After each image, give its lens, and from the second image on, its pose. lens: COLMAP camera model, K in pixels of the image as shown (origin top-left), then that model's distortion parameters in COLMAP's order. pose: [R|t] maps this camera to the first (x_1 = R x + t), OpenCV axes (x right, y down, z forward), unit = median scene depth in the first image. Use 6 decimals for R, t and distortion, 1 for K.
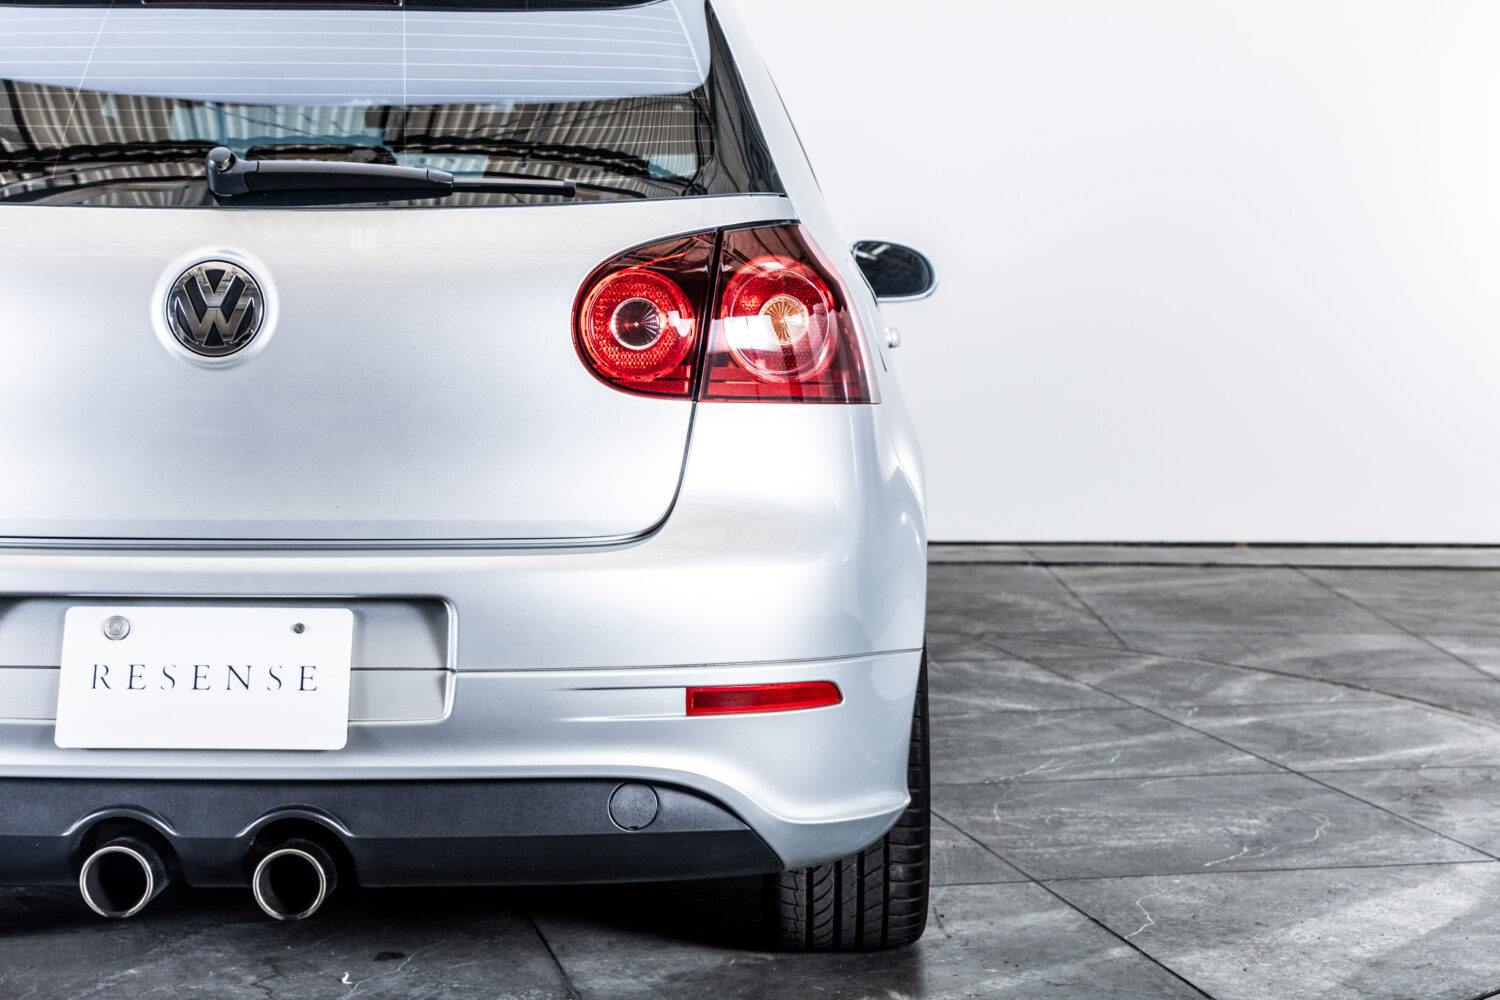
lens RADIAL K [[2774.0, 0, 758.7], [0, 2774.0, 467.0], [0, 0, 1]] dist [0.052518, 0.000000]
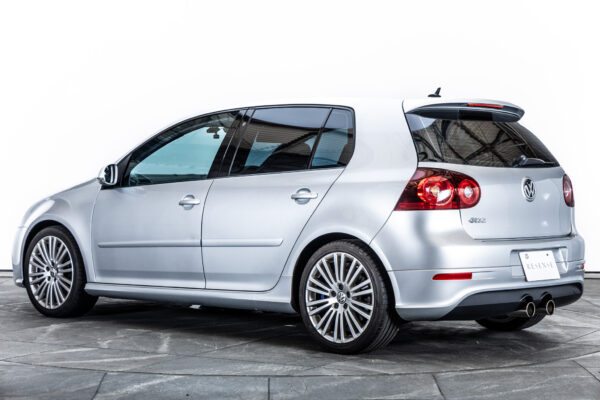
lens RADIAL K [[1333.0, 0, 298.9], [0, 1333.0, 198.0], [0, 0, 1]] dist [0.188396, 0.000000]
pose [[0.680404, -0.019899, 0.732567, -2.088431], [0.047871, 0.998703, -0.017334, -0.020002], [-0.731272, 0.046862, 0.680474, -0.268306]]
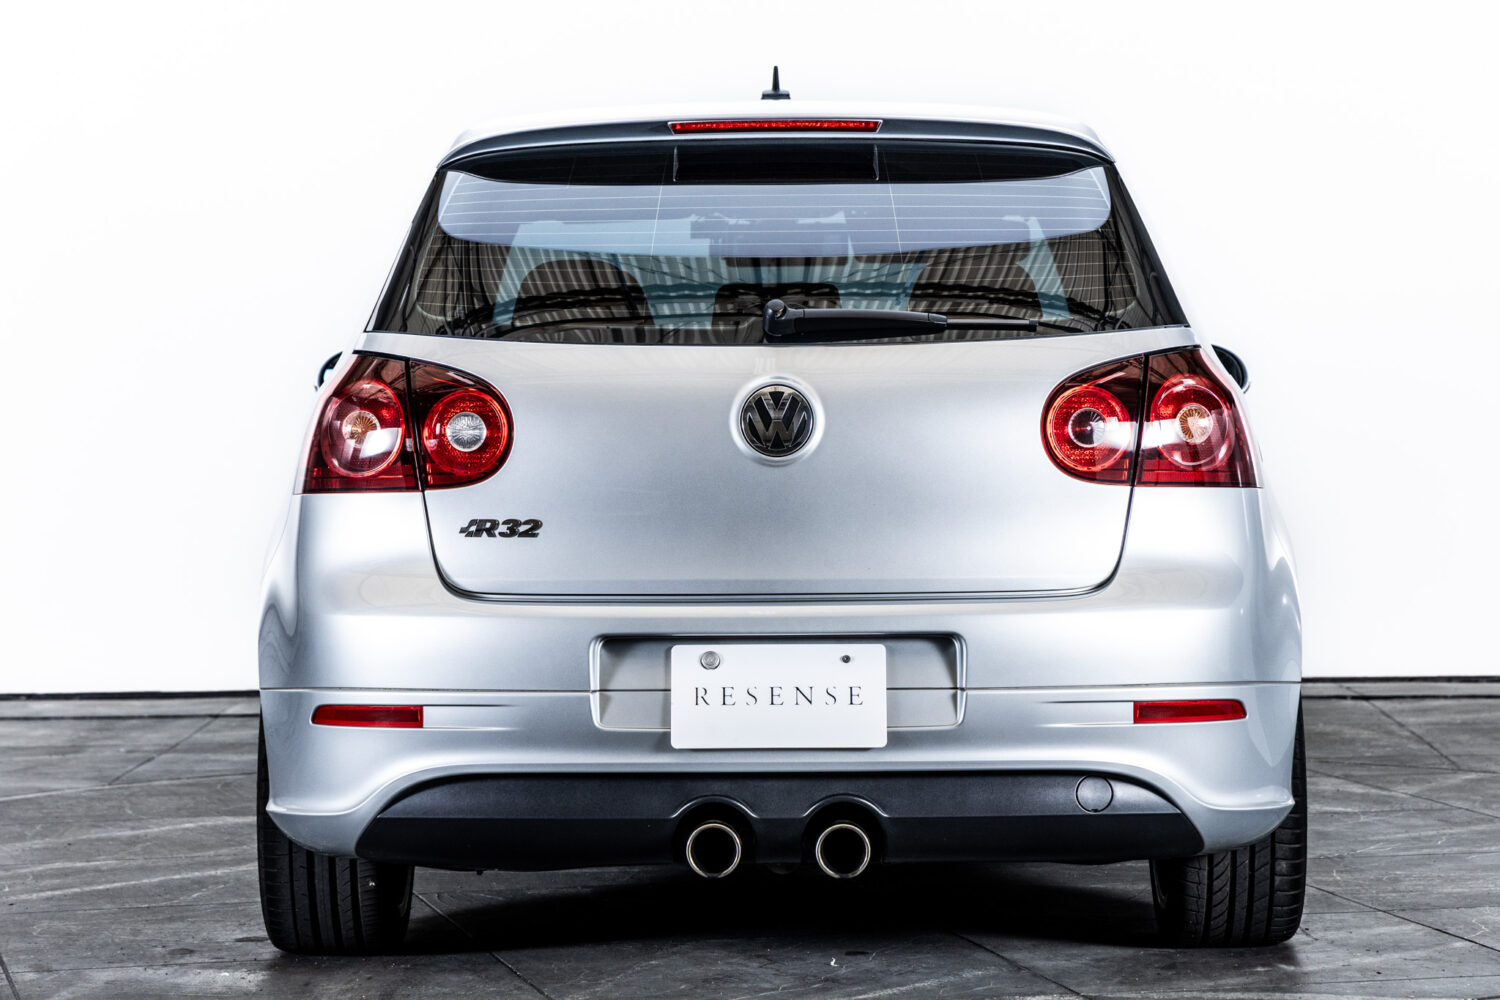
lens RADIAL K [[4789.8, 0, 778.3], [0, 4789.8, 453.8], [0, 0, 1]] dist [0.244114, 0.000000]
pose [[0.999846, -0.014824, 0.009436, -0.209788], [0.015266, 0.998700, -0.048627, 0.068313], [-0.008703, 0.048763, 0.998772, -1.257236]]
